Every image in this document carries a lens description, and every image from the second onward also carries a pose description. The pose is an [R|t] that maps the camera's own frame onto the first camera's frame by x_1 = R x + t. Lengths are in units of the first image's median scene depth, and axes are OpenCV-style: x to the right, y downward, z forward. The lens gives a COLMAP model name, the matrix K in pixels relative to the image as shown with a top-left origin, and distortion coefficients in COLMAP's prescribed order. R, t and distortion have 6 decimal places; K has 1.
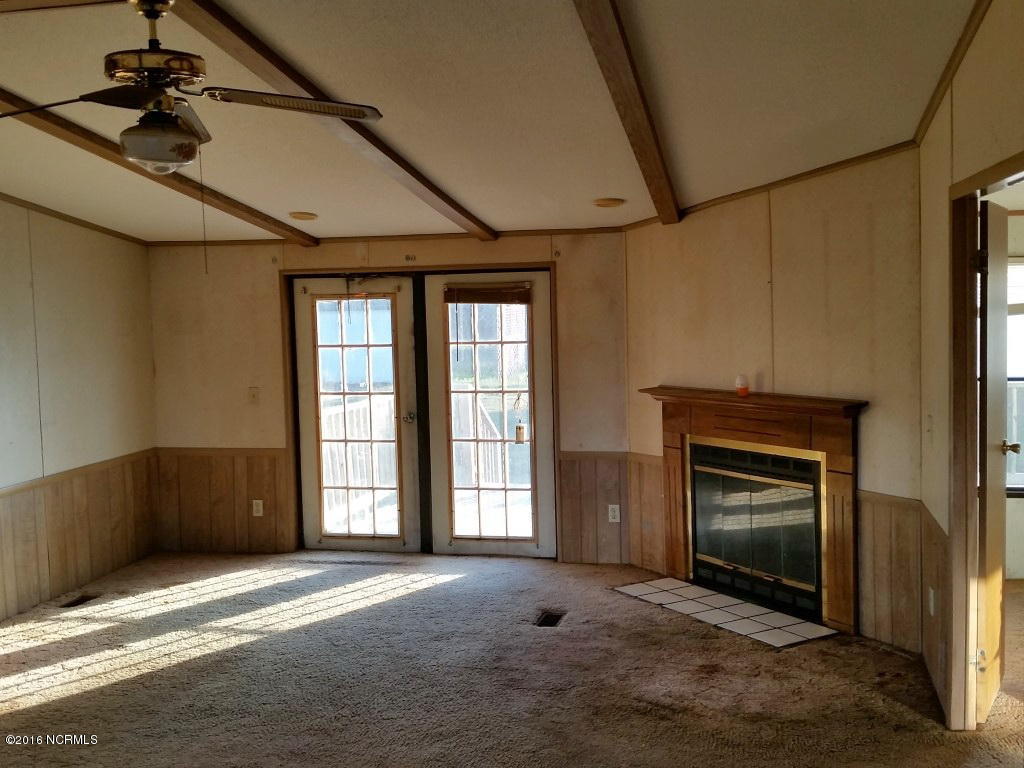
lens RADIAL K [[1110.3, 0, 512.0], [0, 1110.3, 384.0], [0, 0, 1]] dist [0.223015, -0.614193]
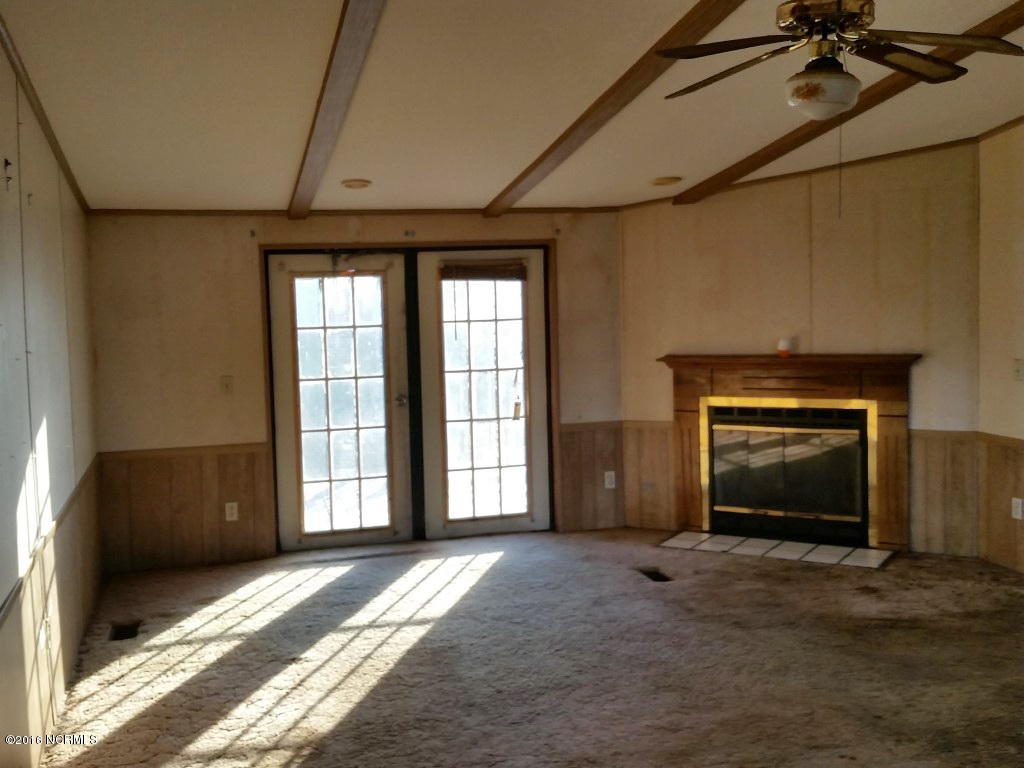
lens RADIAL K [[1110.3, 0, 512.0], [0, 1110.3, 384.0], [0, 0, 1]] dist [0.223015, -0.614193]
pose [[0.880736, -0.041892, 0.471750, -0.476209], [0.046340, 0.998923, 0.002191, 0.018791], [-0.471334, 0.019932, 0.881729, 0.113992]]
